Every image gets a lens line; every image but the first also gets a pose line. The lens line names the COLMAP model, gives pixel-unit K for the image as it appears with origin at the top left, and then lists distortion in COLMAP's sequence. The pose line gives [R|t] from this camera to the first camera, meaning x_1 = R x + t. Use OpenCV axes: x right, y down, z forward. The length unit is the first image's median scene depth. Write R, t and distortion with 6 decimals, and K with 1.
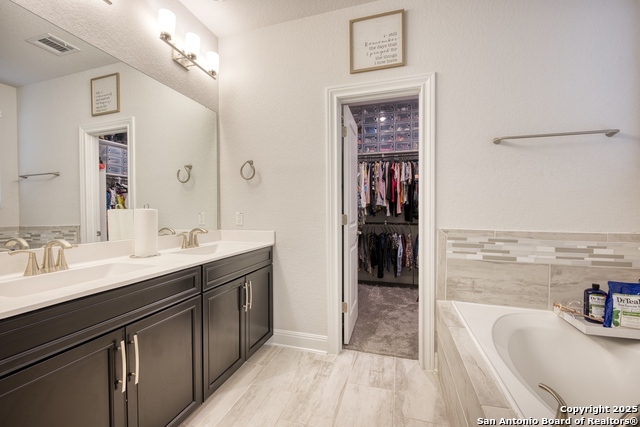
lens RADIAL K [[258.9, 0, 320.2], [0, 258.9, 212.5], [0, 0, 1]] dist [-0.011907, -0.000338]
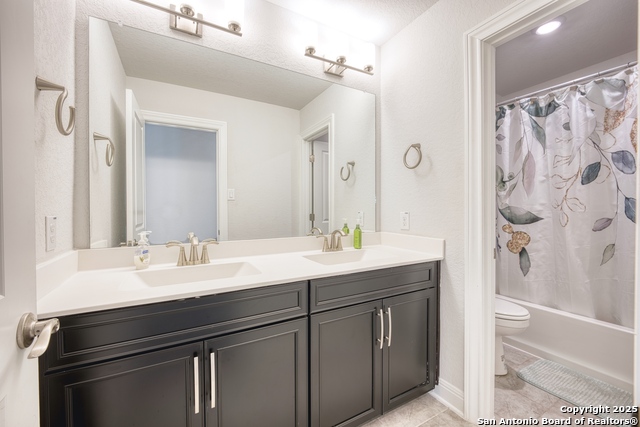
lens RADIAL K [[275.4, 0, 319.4], [0, 275.4, 207.6], [0, 0, 1]] dist [-0.033648, -0.000112]
pose [[0.743342, -0.004980, -0.668893, 0.077381], [-0.001733, 0.999955, -0.009370, -0.003677], [0.668909, 0.008124, 0.743300, 0.254410]]
